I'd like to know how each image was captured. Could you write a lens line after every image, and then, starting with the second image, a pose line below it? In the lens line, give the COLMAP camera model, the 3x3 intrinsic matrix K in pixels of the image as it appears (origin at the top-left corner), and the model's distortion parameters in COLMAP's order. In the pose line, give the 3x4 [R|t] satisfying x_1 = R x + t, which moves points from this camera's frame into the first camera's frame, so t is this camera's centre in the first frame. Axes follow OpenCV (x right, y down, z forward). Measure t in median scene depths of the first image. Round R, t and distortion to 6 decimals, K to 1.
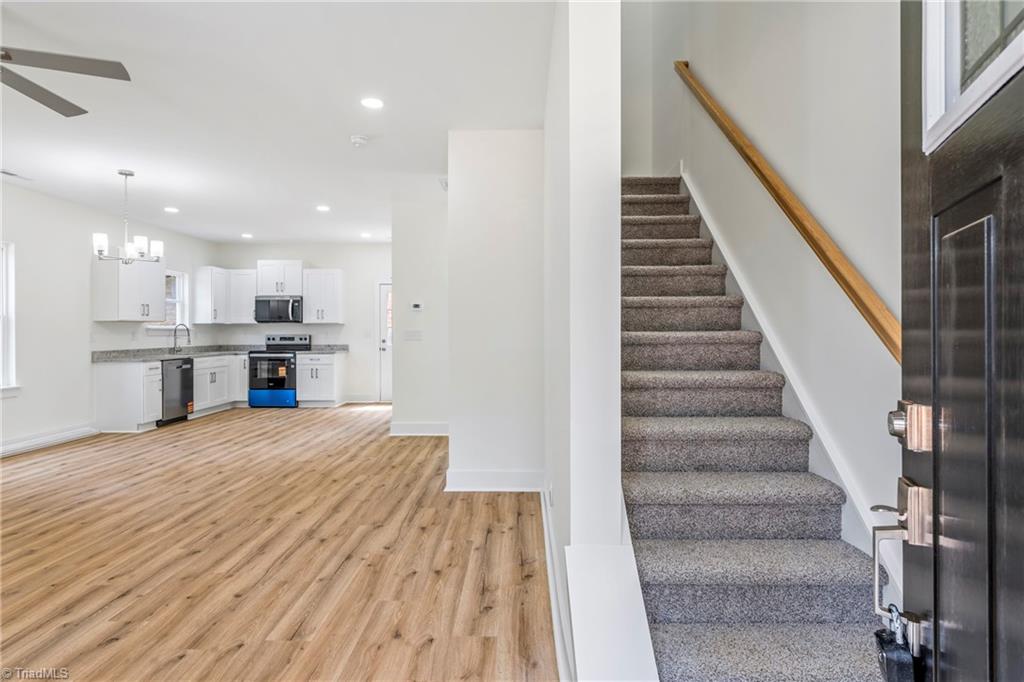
lens RADIAL K [[526.3, 0, 507.9], [0, 526.3, 331.3], [0, 0, 1]] dist [0.002273, 0.000550]
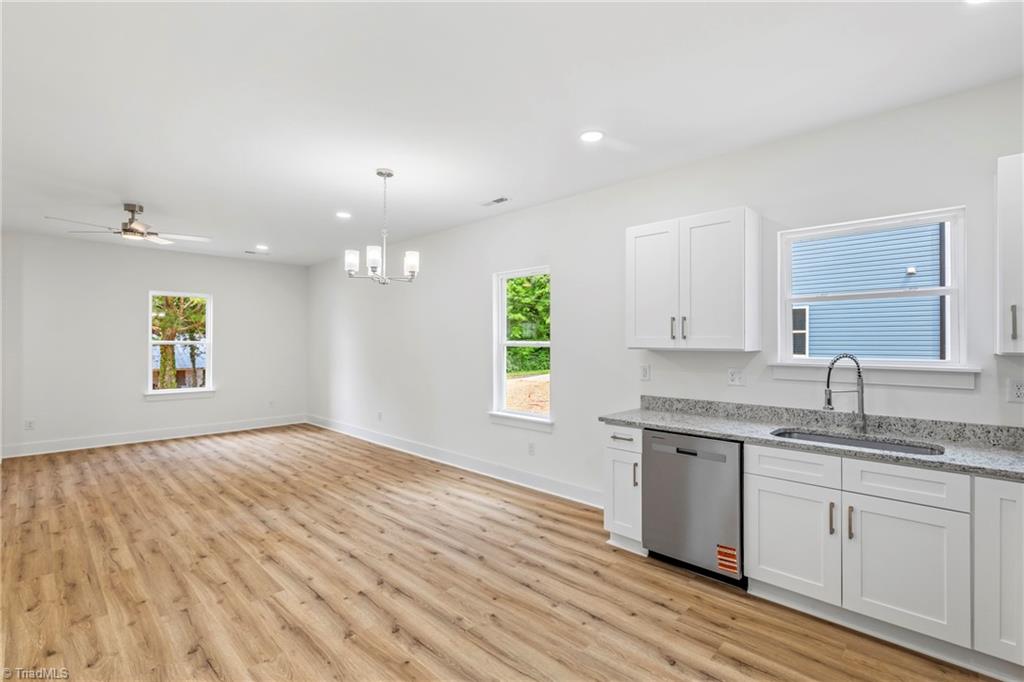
lens RADIAL K [[471.2, 0, 510.4], [0, 471.2, 338.7], [0, 0, 1]] dist [0.002760, 0.000422]
pose [[-0.679124, 0.003369, -0.734016, -0.318495], [0.004080, 0.999991, 0.000815, -0.042542], [0.734013, -0.002441, -0.679131, 1.645273]]
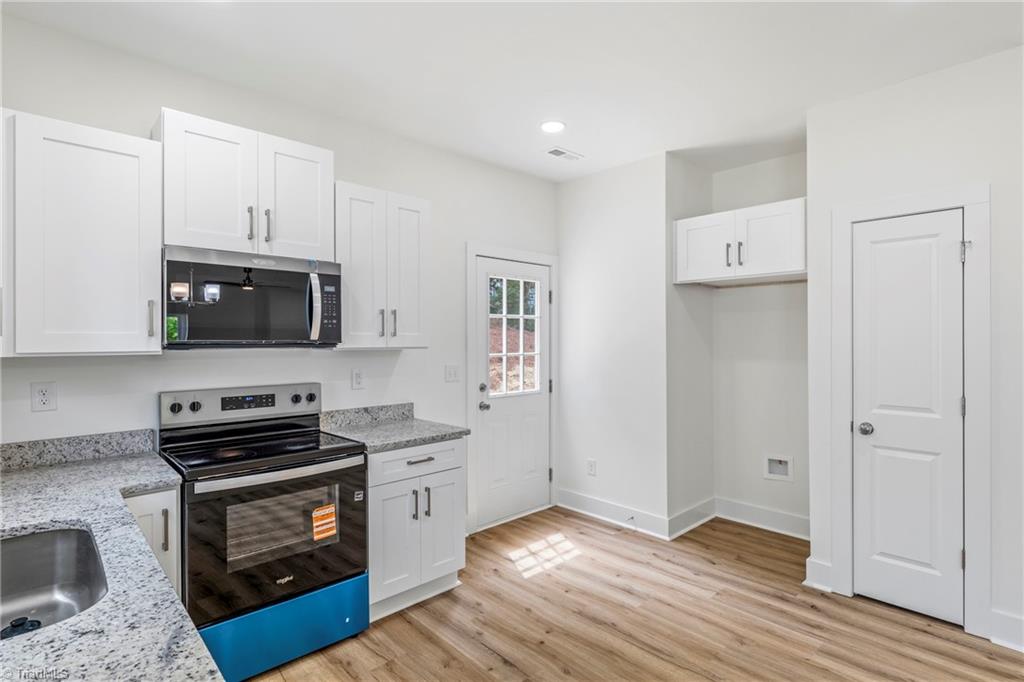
lens RADIAL K [[526.3, 0, 517.1], [0, 526.3, 338.1], [0, 0, 1]] dist [0.002273, 0.000550]
pose [[0.707974, 0.000610, 0.706238, -0.942449], [-0.000778, 1.000000, -0.000085, -0.039991], [-0.706238, -0.000489, 0.707974, 1.226569]]
